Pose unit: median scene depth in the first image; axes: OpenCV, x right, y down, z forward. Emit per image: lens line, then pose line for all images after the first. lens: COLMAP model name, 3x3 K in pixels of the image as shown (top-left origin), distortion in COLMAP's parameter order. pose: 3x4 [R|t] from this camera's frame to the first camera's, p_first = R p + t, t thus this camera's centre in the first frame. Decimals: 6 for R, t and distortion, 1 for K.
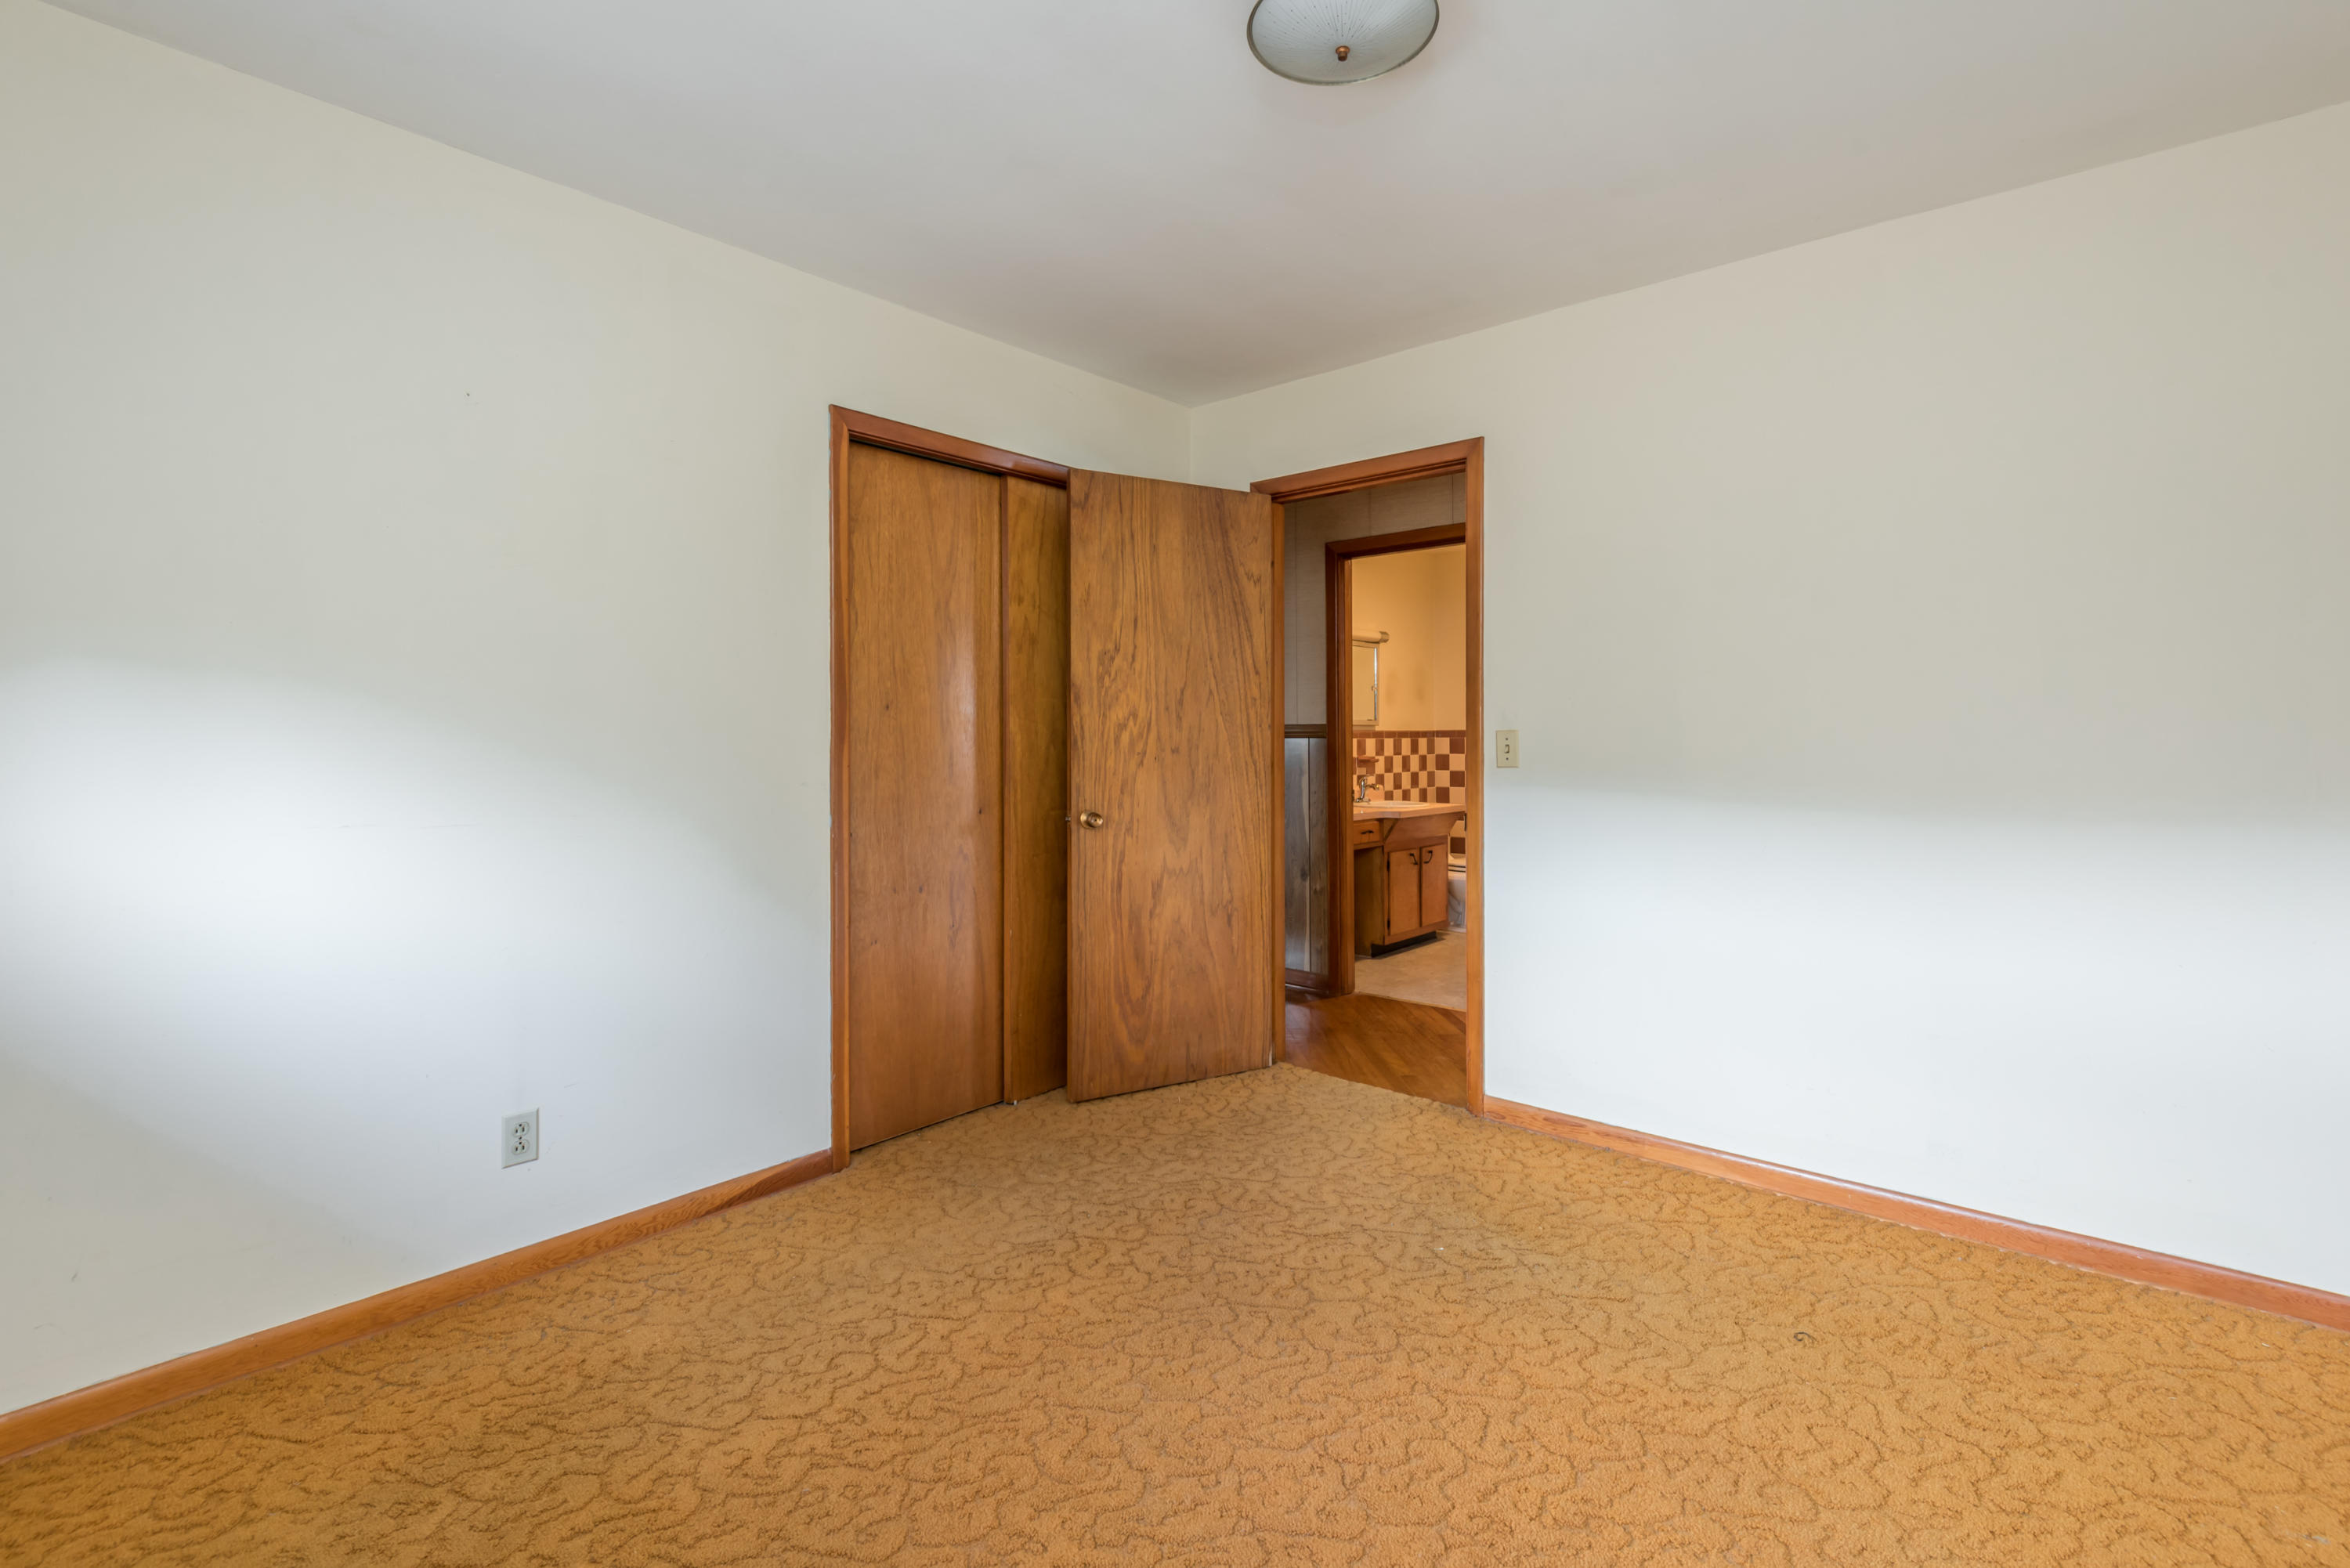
lens RADIAL K [[1058.9, 0, 1192.1], [0, 1058.9, 778.0], [0, 0, 1]] dist [0.026969, -0.026052]
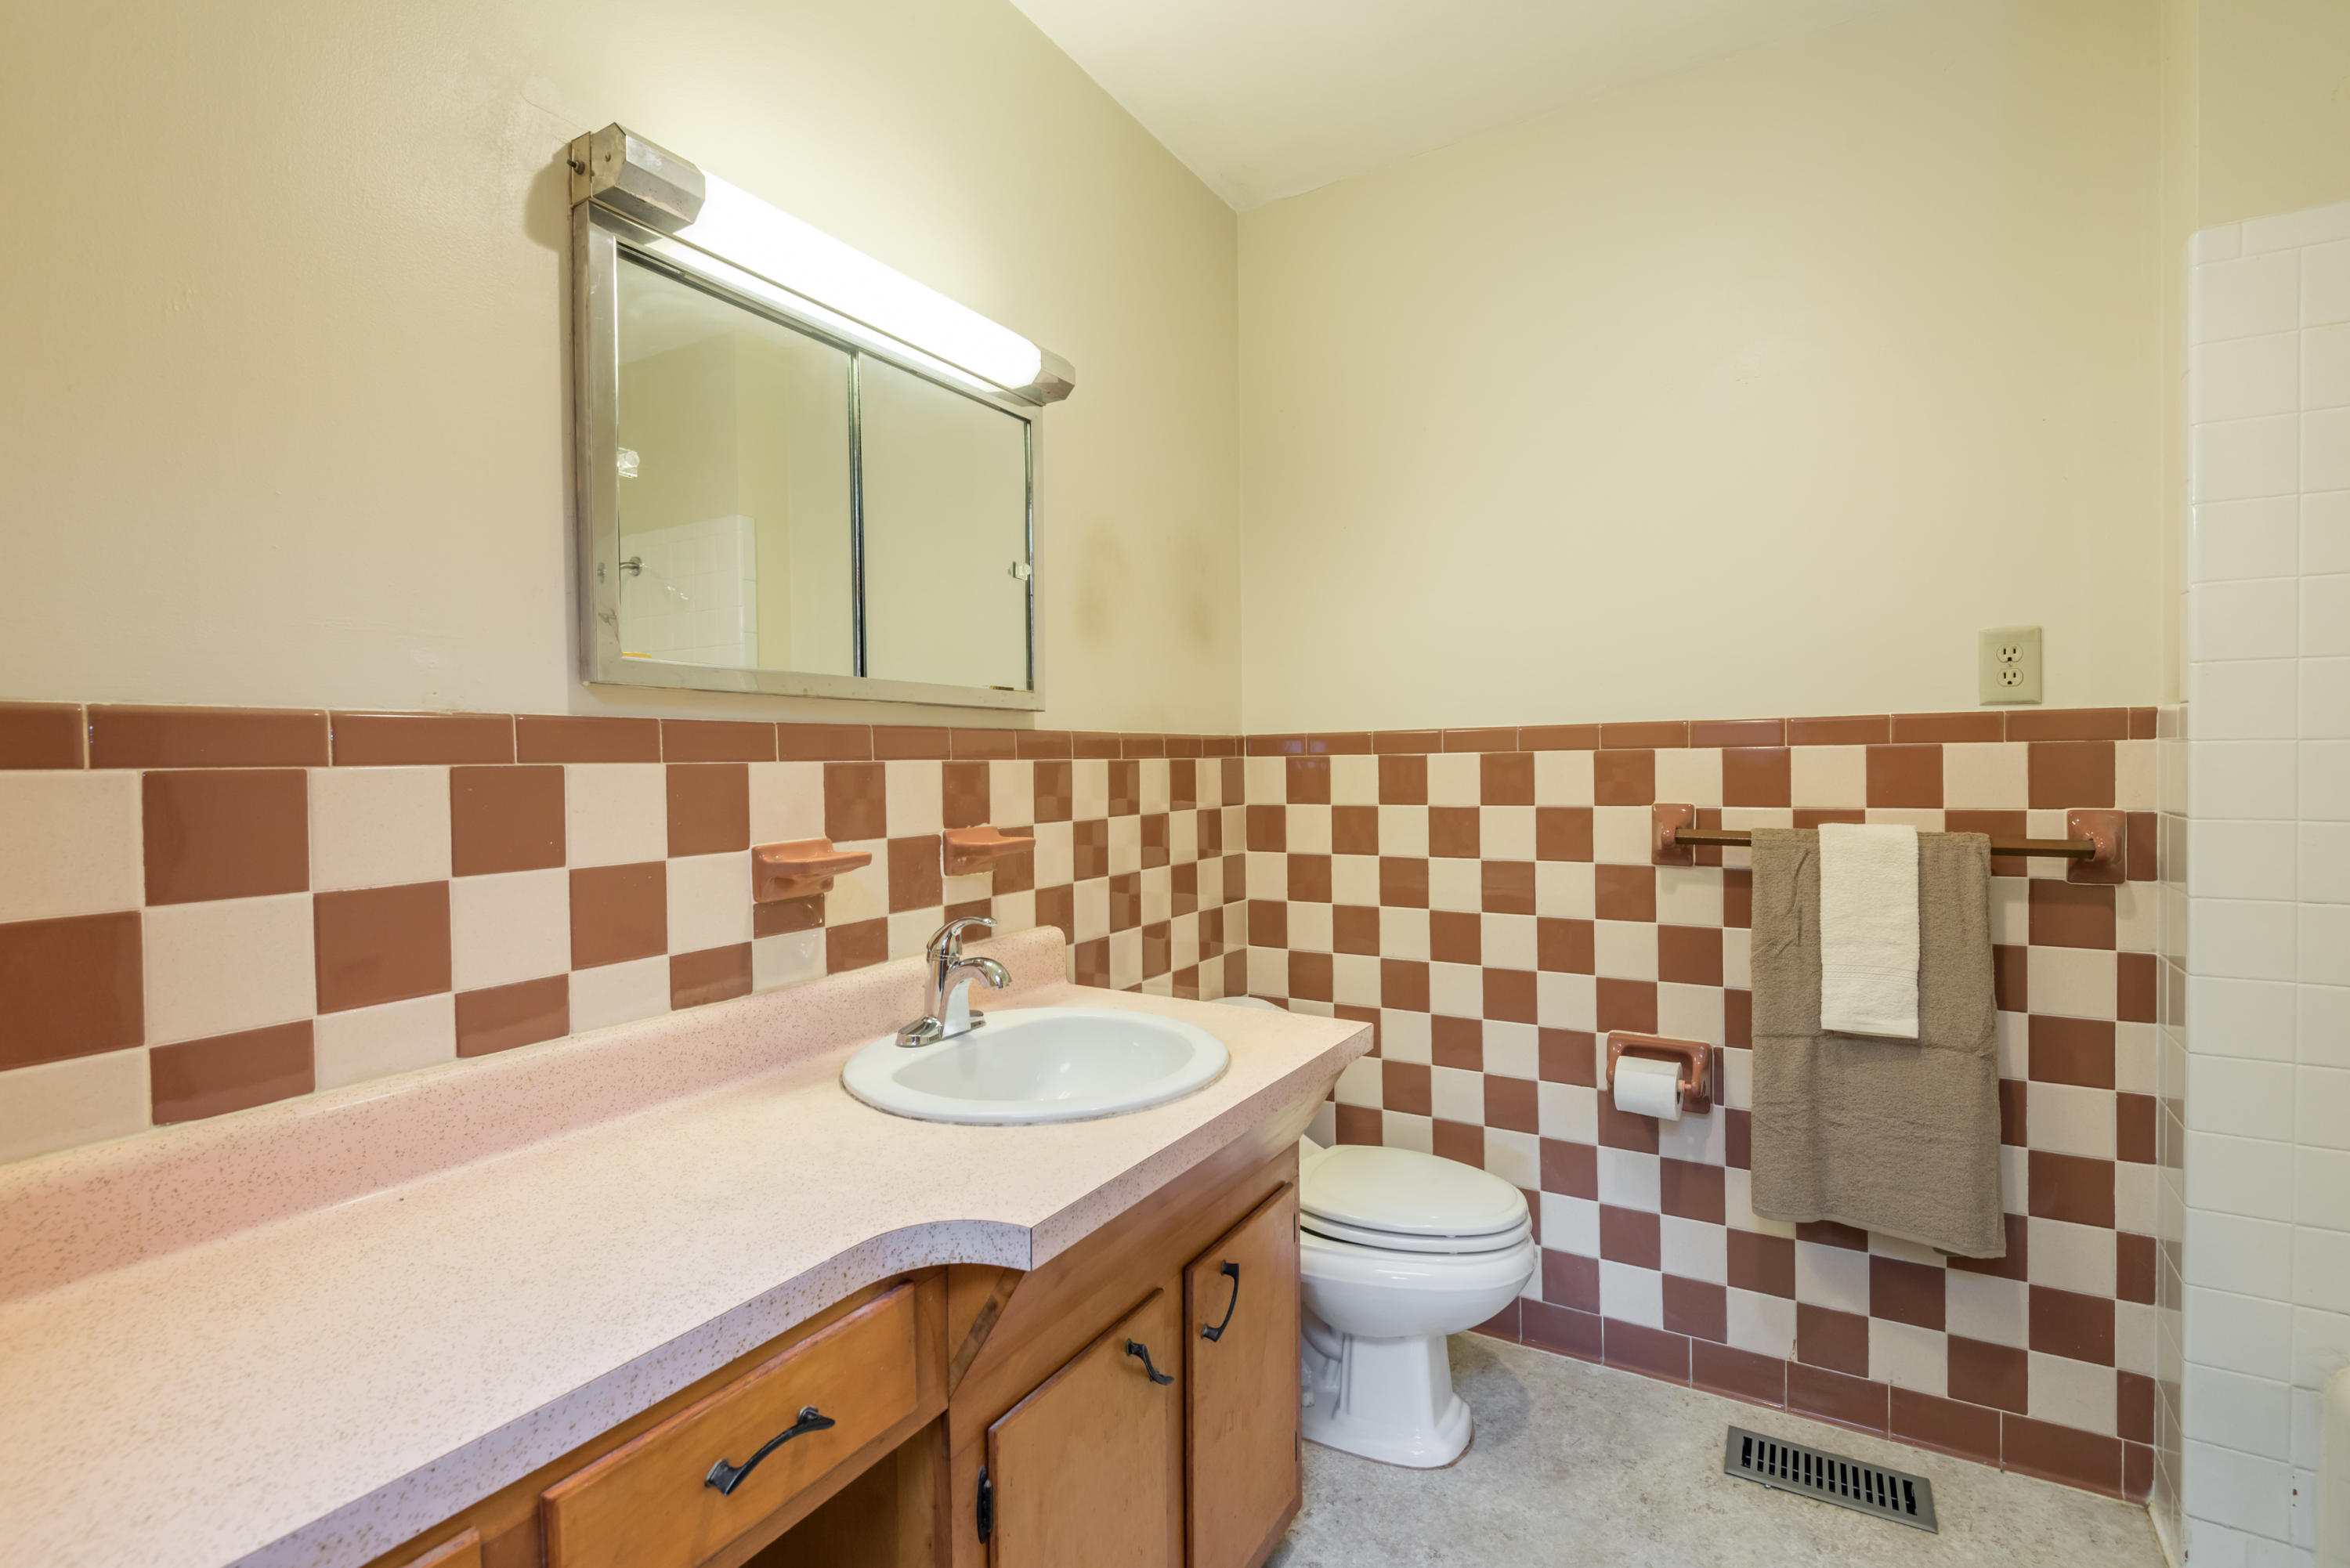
lens RADIAL K [[1058.9, 0, 1192.1], [0, 1058.9, 778.0], [0, 0, 1]] dist [0.026969, -0.026052]
pose [[0.983840, -0.005061, 0.178978, 0.156760], [0.009085, 0.999724, -0.021670, -0.024905], [-0.178819, 0.022946, 0.983614, 0.690511]]
